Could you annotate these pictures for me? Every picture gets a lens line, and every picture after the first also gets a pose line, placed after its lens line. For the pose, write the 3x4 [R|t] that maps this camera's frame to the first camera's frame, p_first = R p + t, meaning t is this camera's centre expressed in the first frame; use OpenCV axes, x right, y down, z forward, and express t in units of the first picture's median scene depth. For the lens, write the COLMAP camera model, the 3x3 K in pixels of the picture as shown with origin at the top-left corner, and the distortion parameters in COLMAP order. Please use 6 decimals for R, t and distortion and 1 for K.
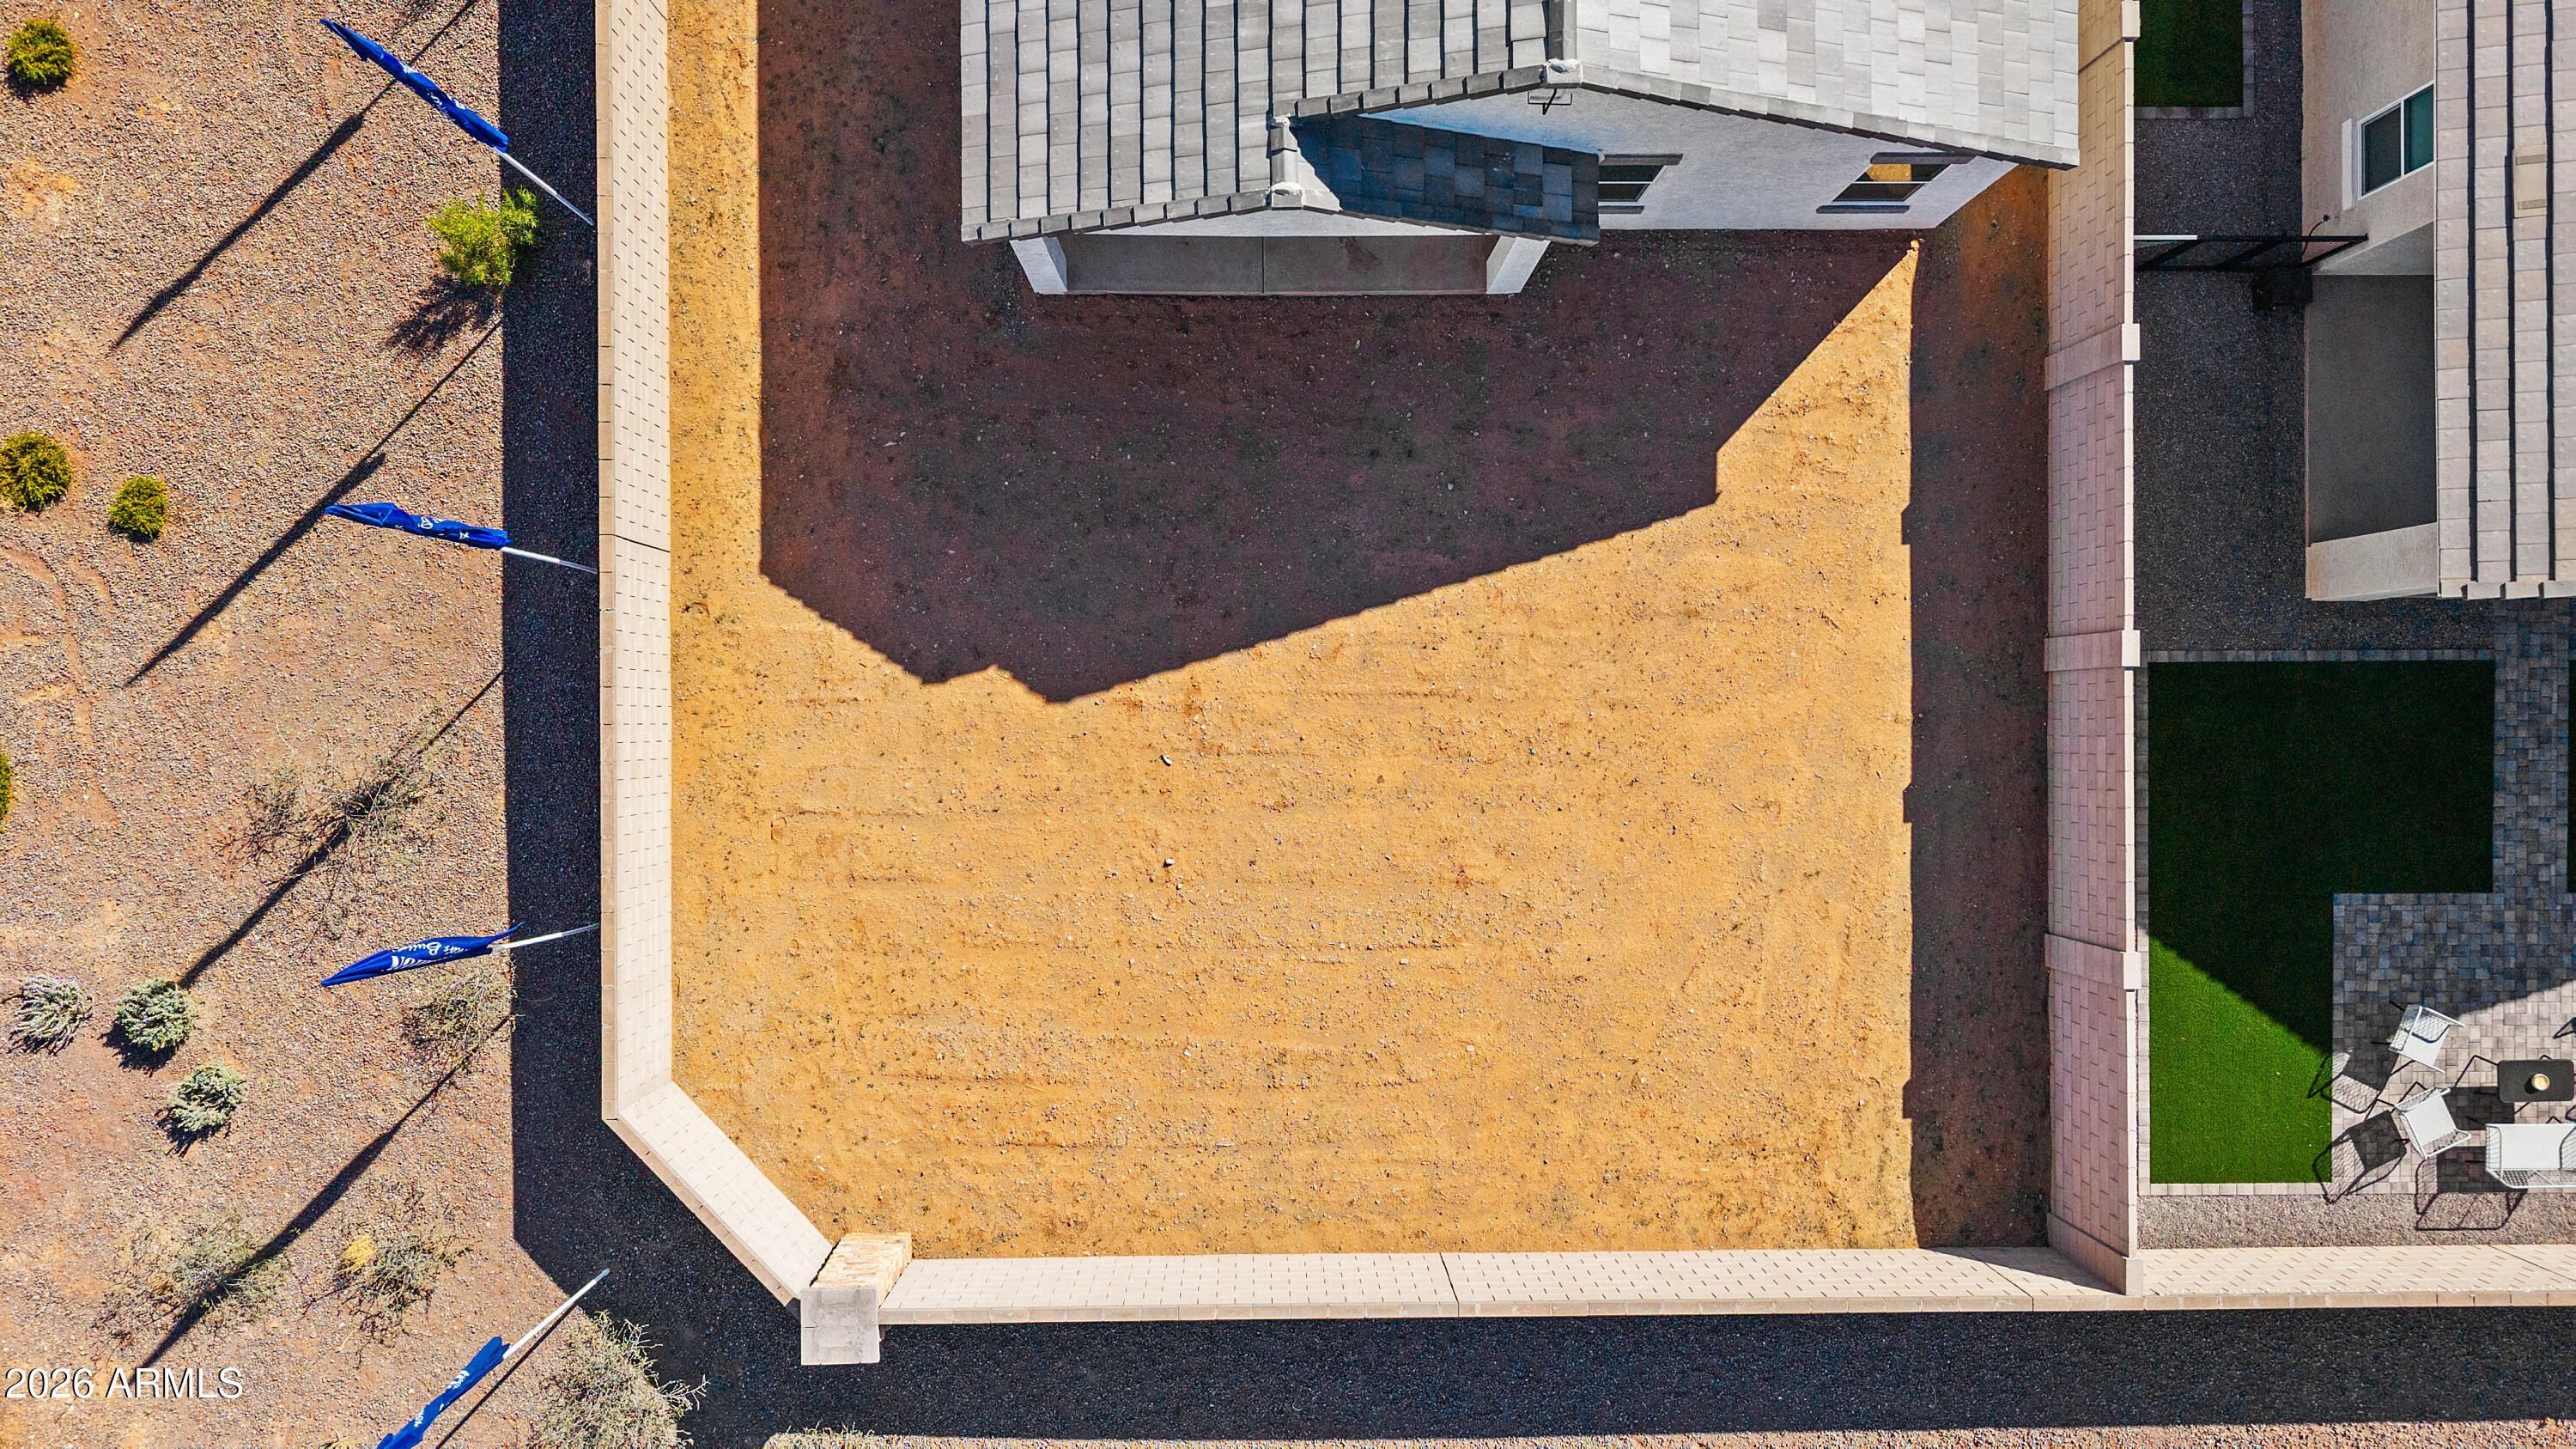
lens RADIAL K [[1658.5, 0, 1289.2], [0, 1658.5, 734.0], [0, 0, 1]] dist [0.033313, -0.038339]
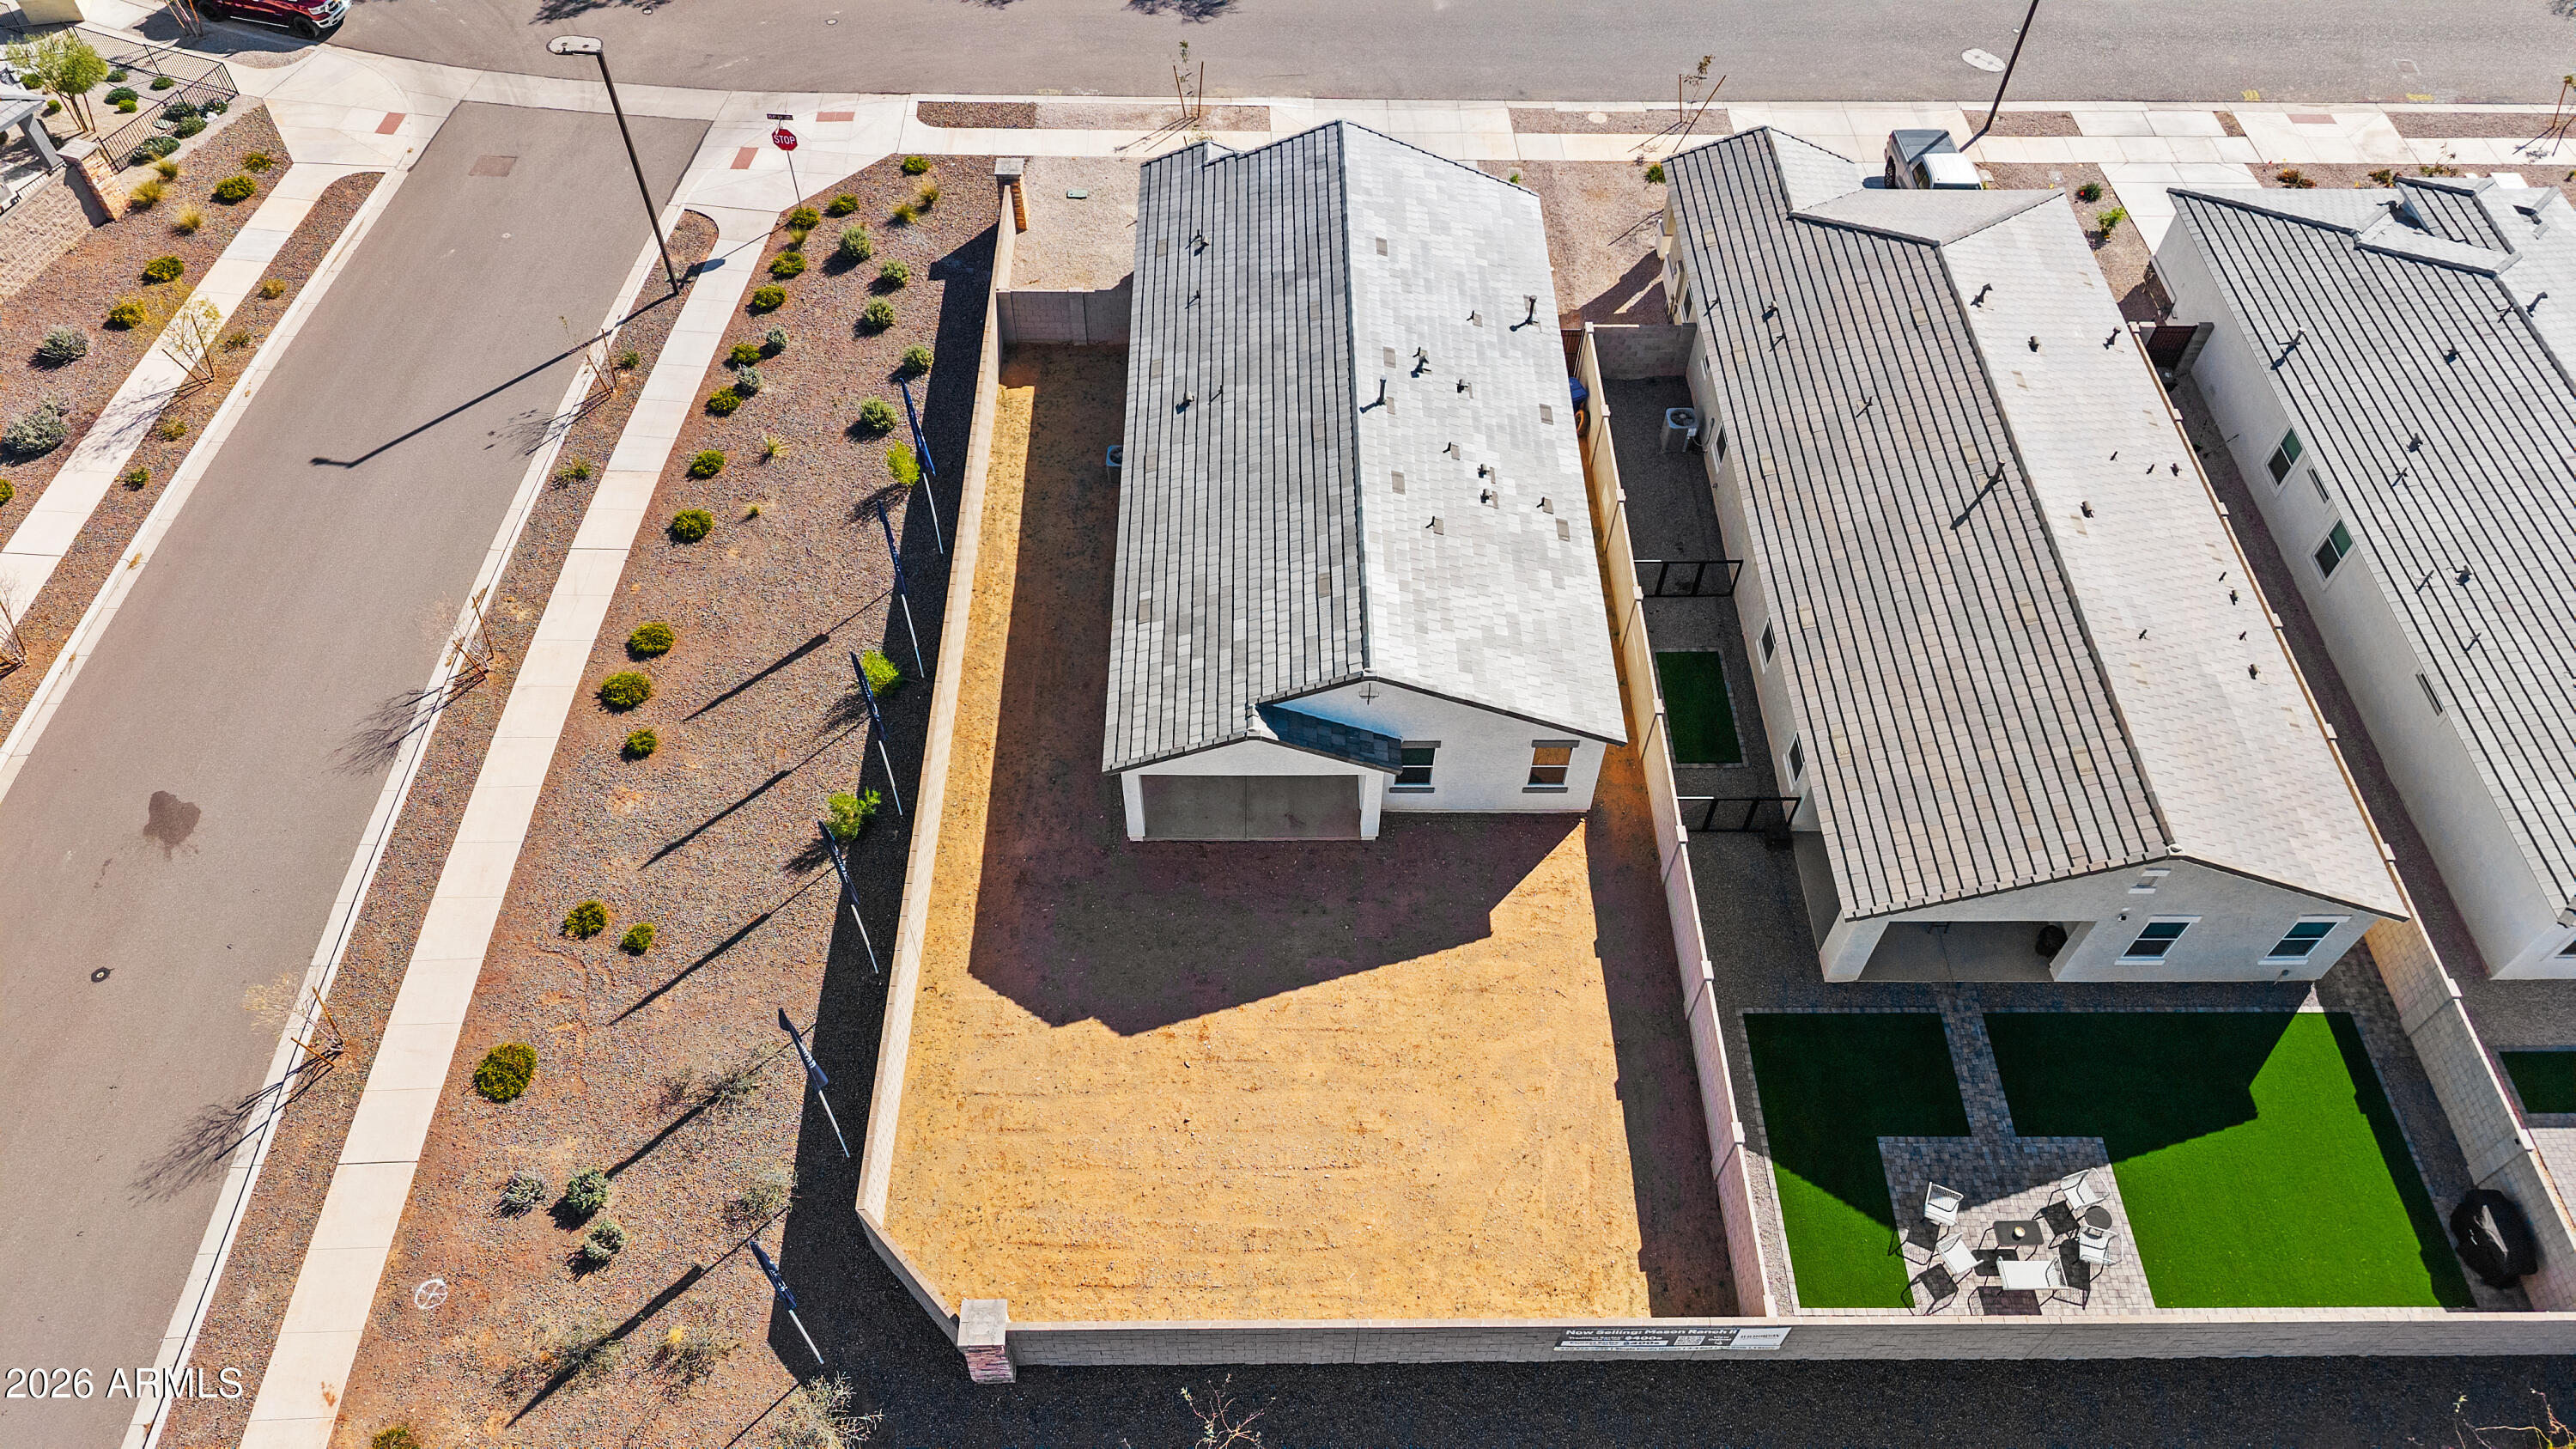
lens RADIAL K [[1658.5, 0, 1289.2], [0, 1658.5, 734.0], [0, 0, 1]] dist [0.033313, -0.038339]
pose [[0.999958, -0.009027, 0.001851, 0.032155], [0.008316, 0.797520, -0.603235, 0.790980], [0.003970, 0.603225, 0.797561, -0.598756]]
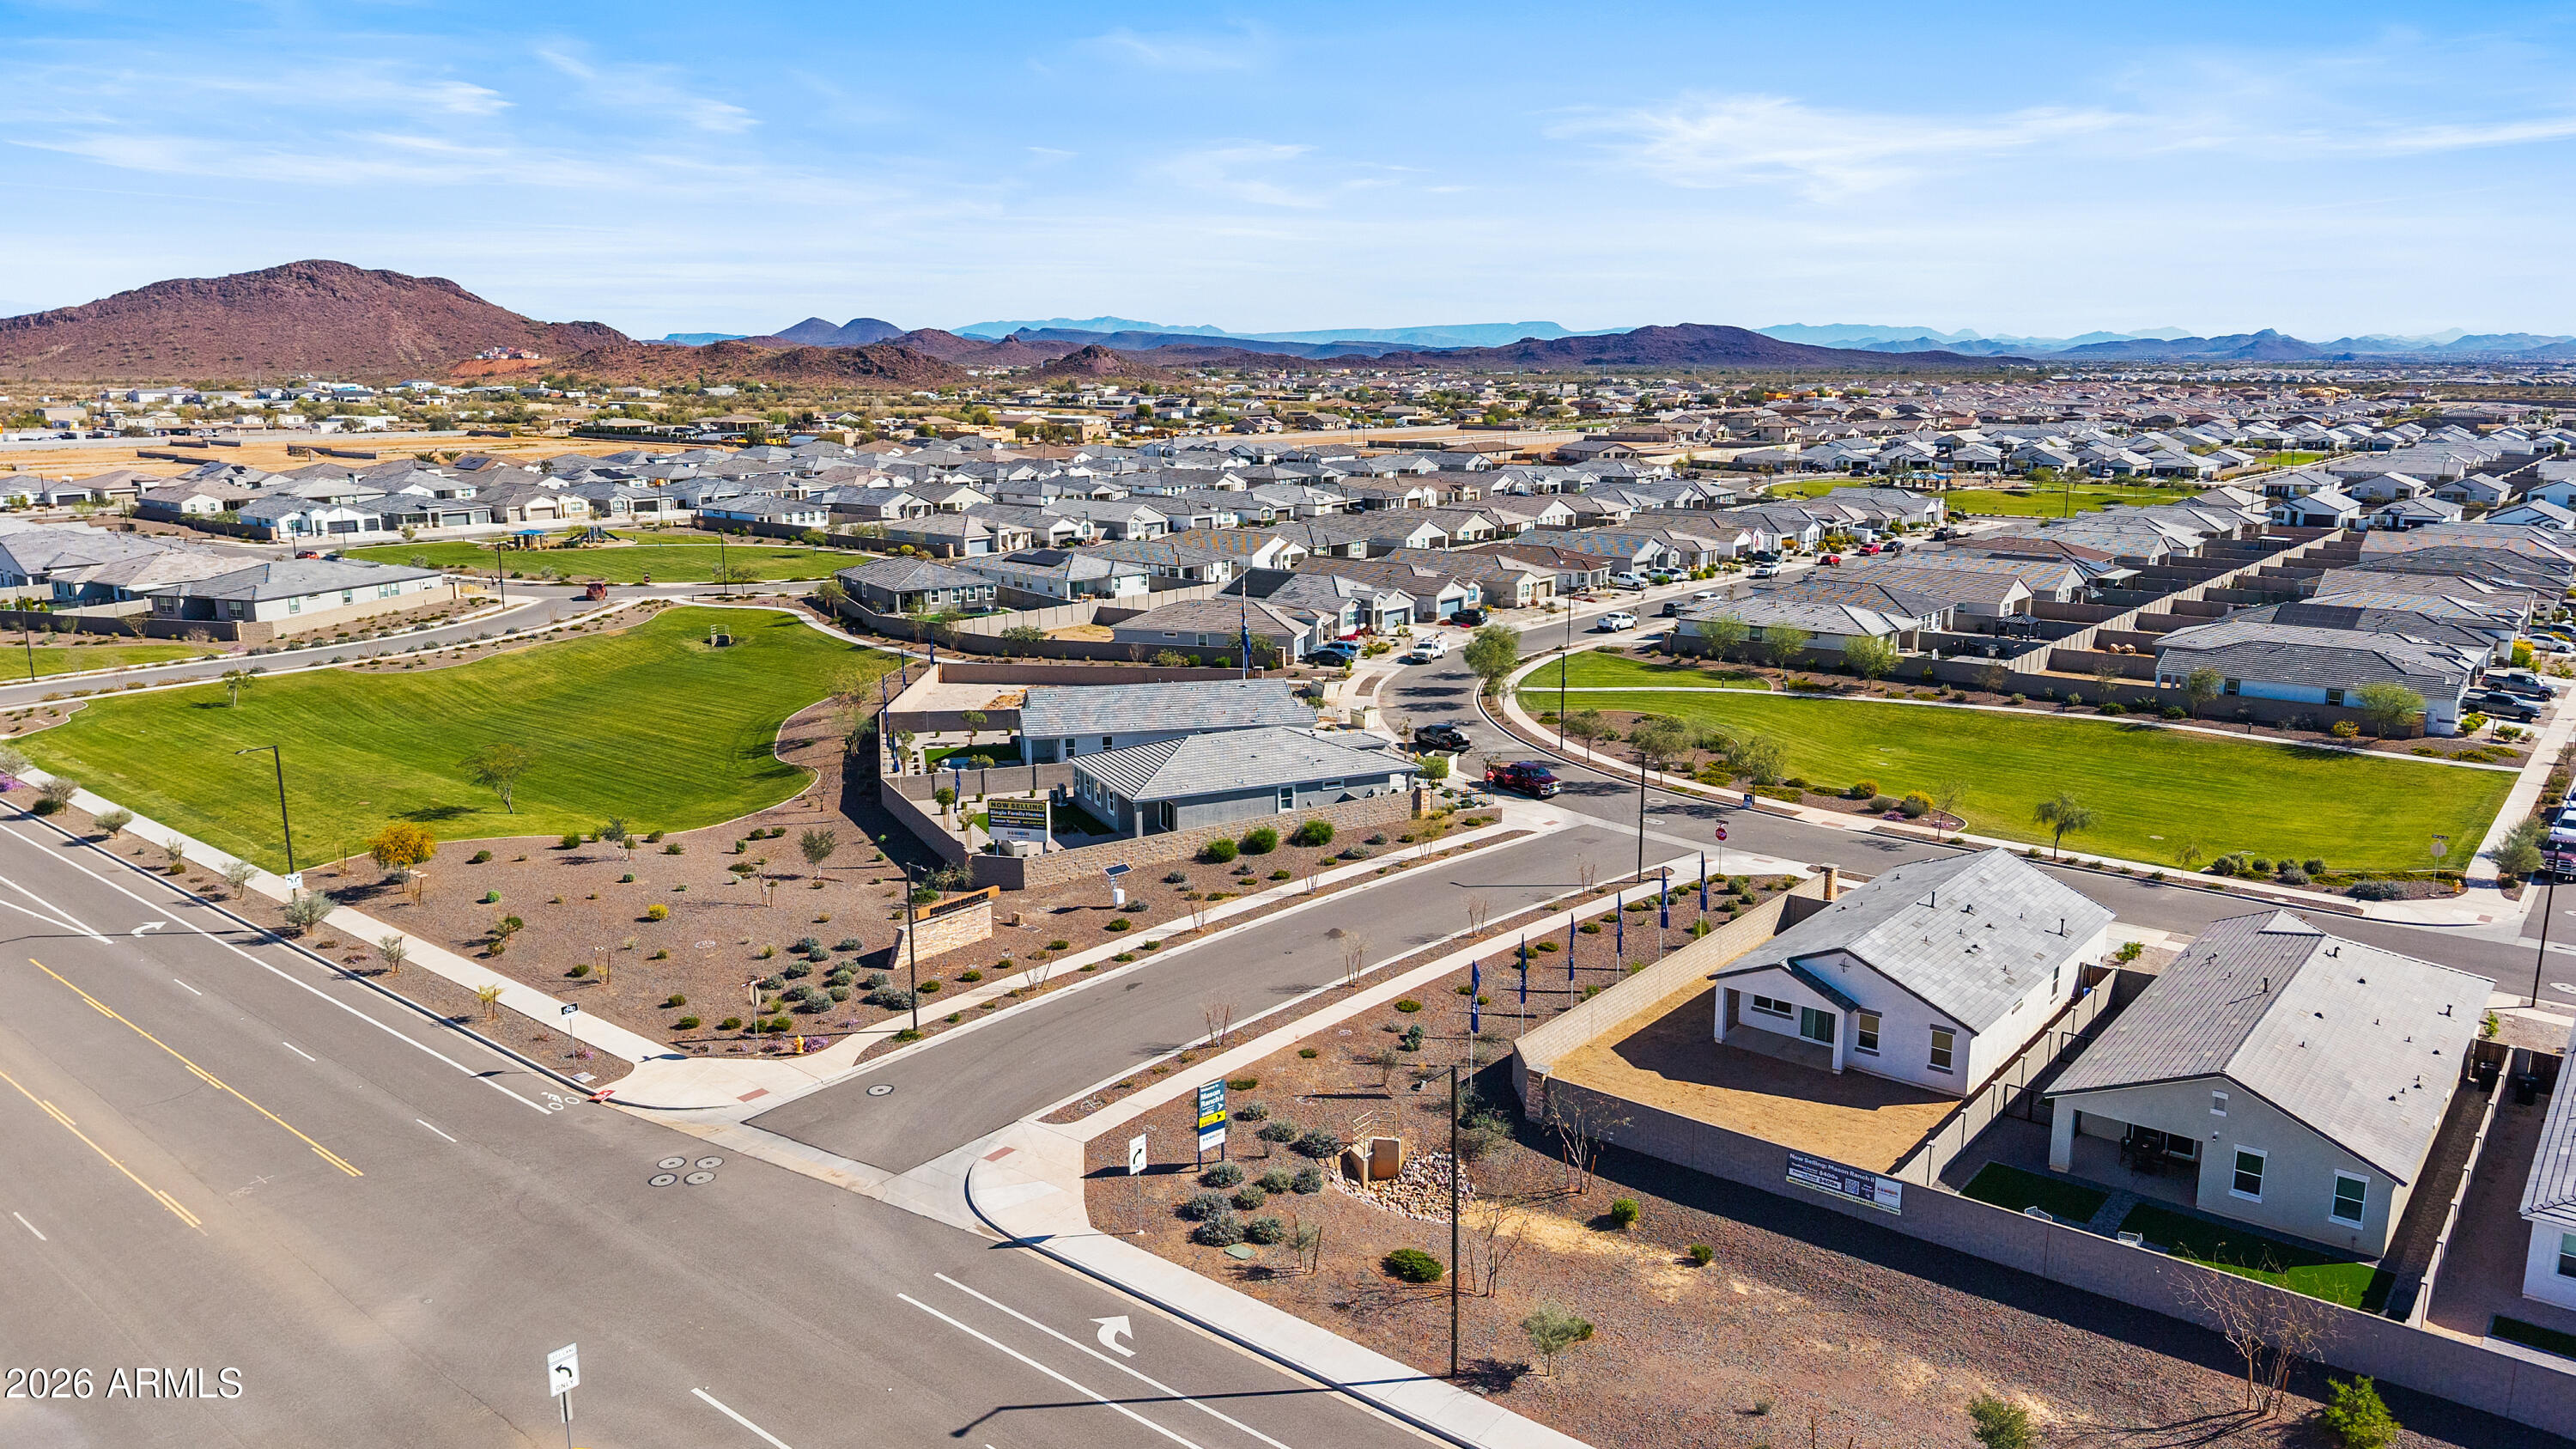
lens RADIAL K [[1658.5, 0, 1289.2], [0, 1658.5, 734.0], [0, 0, 1]] dist [0.033313, -0.038339]
pose [[0.764323, 0.106599, -0.635961, 1.403666], [-0.644011, 0.176001, -0.744496, 2.970515], [0.032567, 0.978601, 0.203173, -0.446680]]
